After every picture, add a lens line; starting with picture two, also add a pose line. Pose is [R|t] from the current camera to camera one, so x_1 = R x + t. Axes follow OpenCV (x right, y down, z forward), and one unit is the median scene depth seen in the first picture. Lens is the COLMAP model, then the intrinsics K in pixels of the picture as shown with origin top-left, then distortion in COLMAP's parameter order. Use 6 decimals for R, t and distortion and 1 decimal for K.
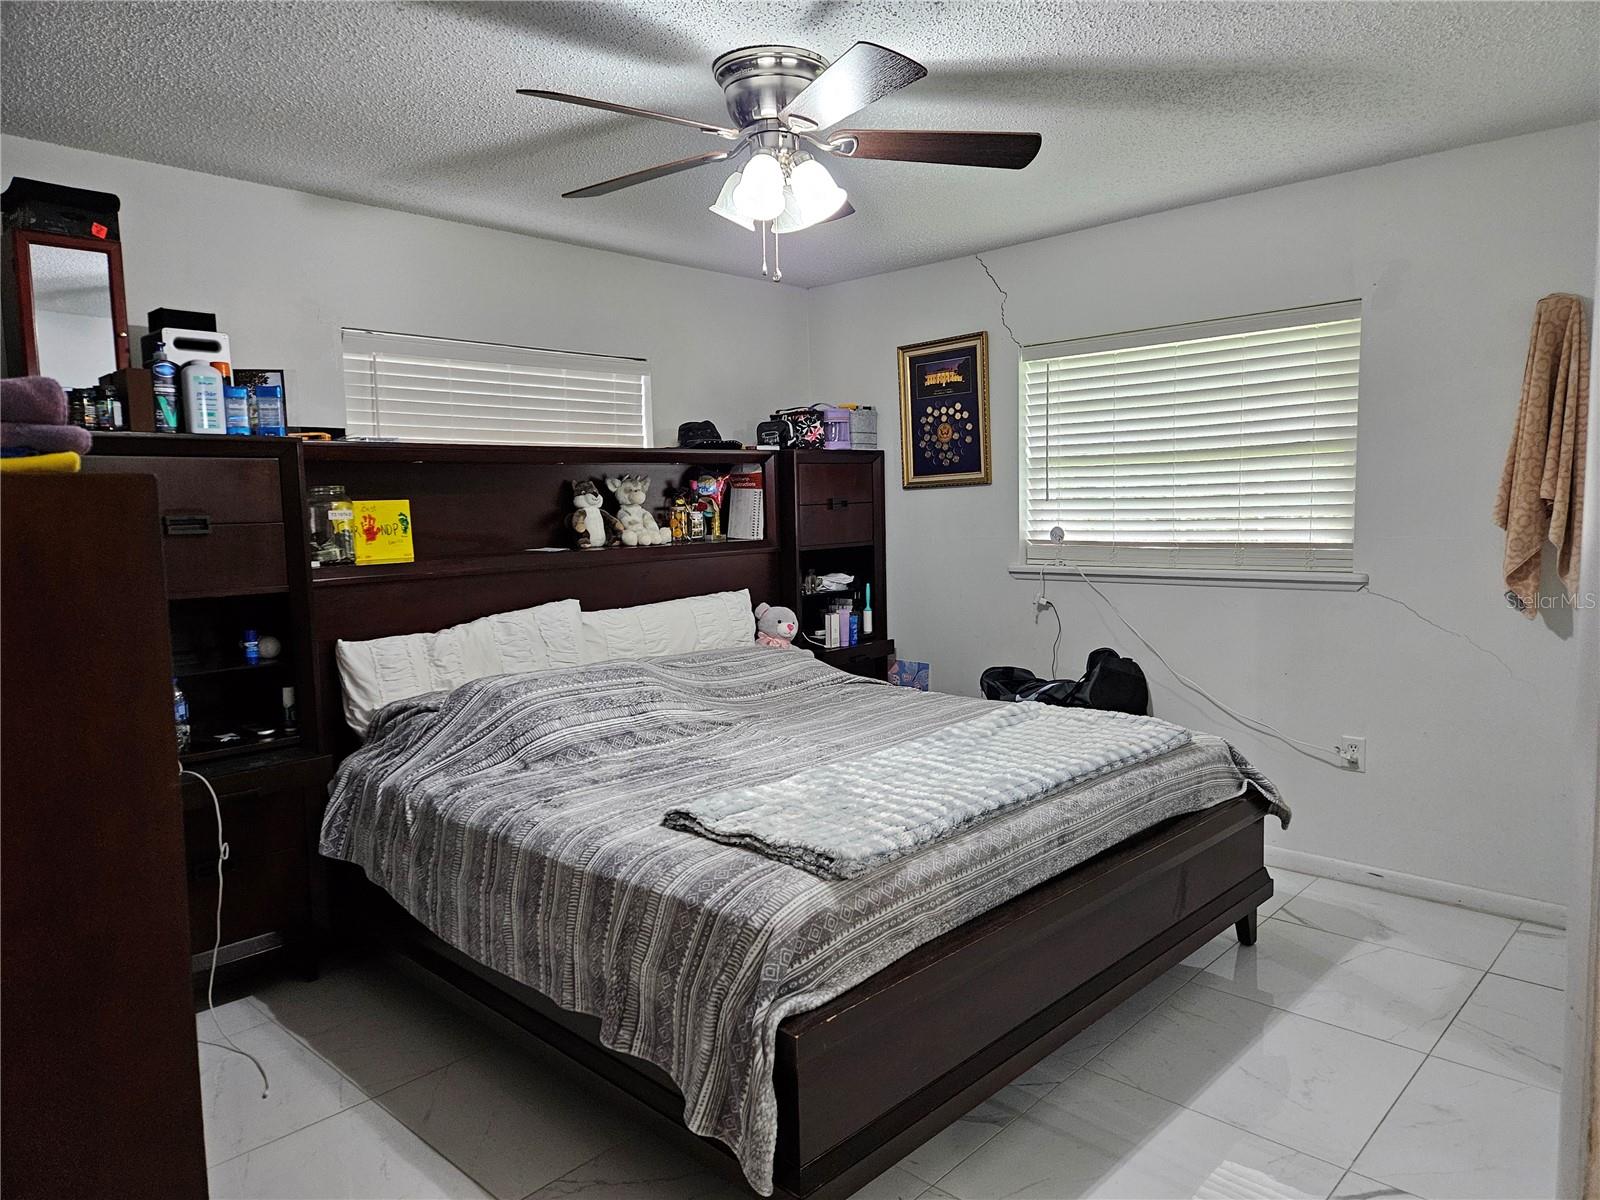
lens RADIAL K [[1062.3, 0, 793.5], [0, 1062.3, 589.7], [0, 0, 1]] dist [0.070834, -0.055890]
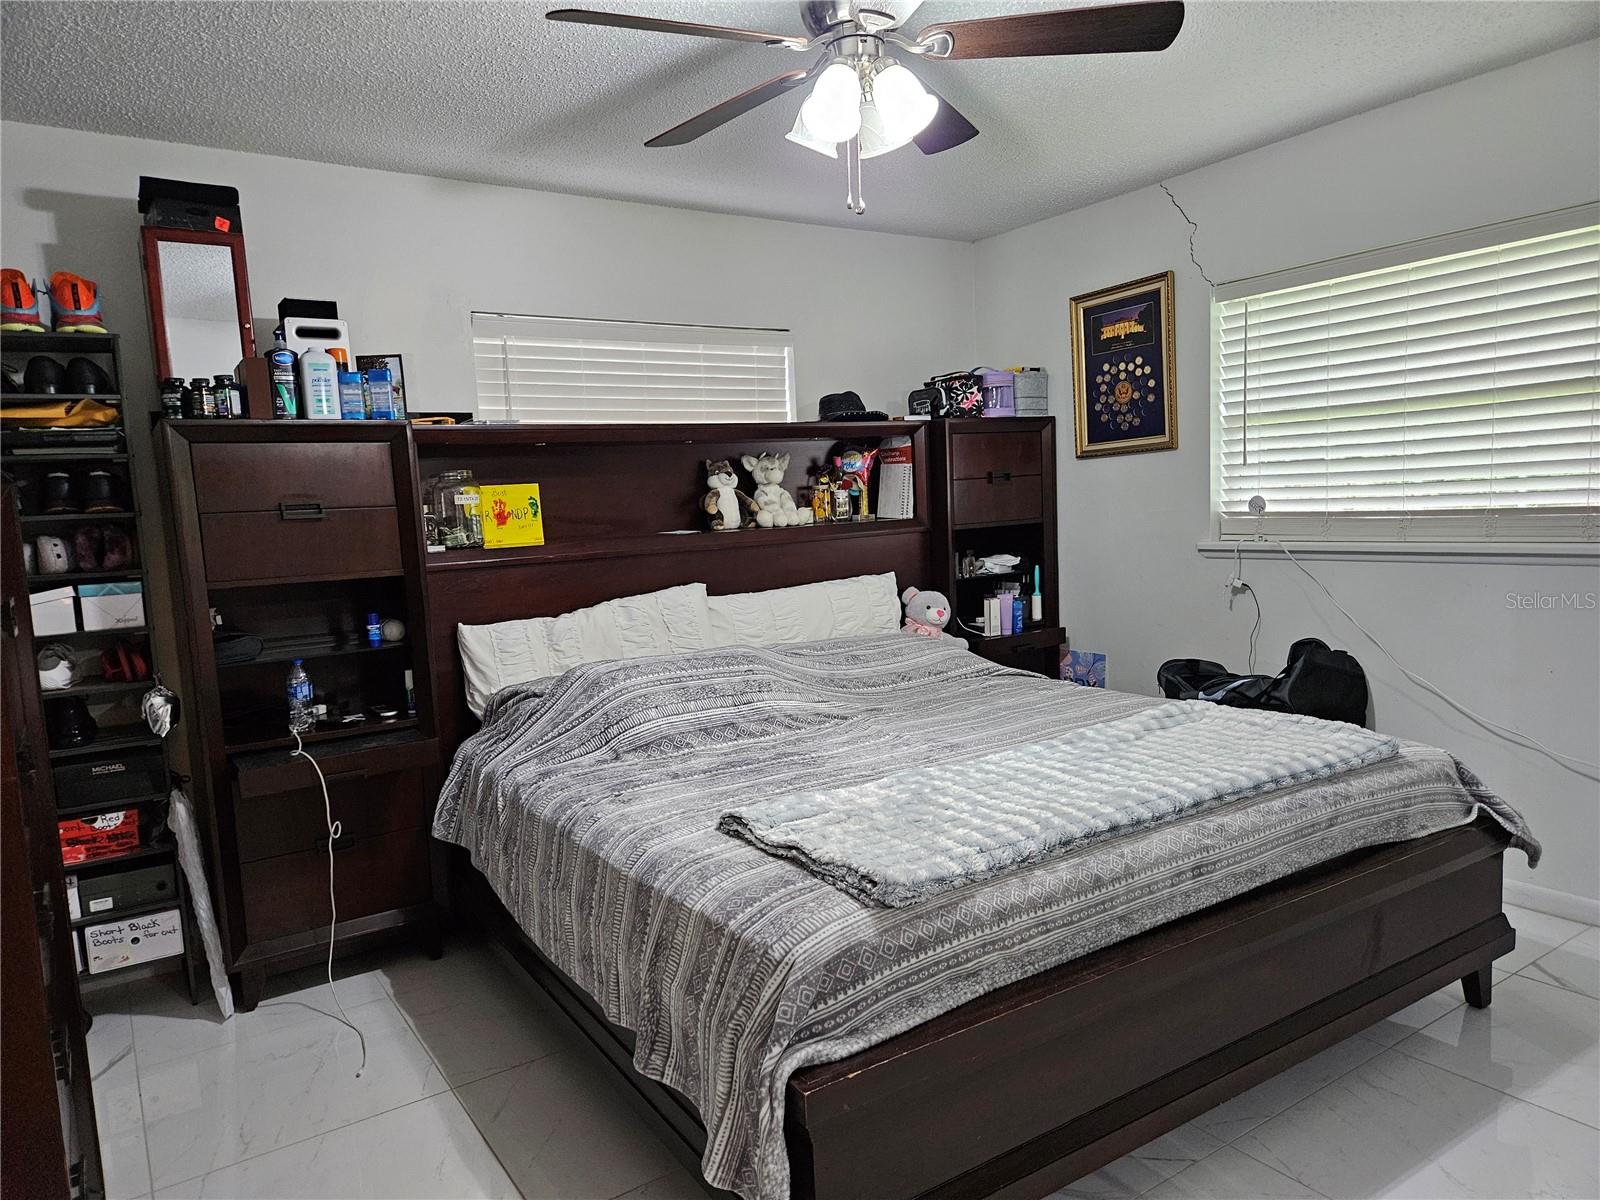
lens RADIAL K [[1062.3, 0, 769.9], [0, 1062.3, 611.5], [0, 0, 1]] dist [0.070834, -0.055890]
pose [[0.973112, 0.001661, -0.230325, 0.095409], [0.005704, 0.999494, 0.031306, 0.006130], [0.230260, -0.031778, 0.972610, 0.103044]]
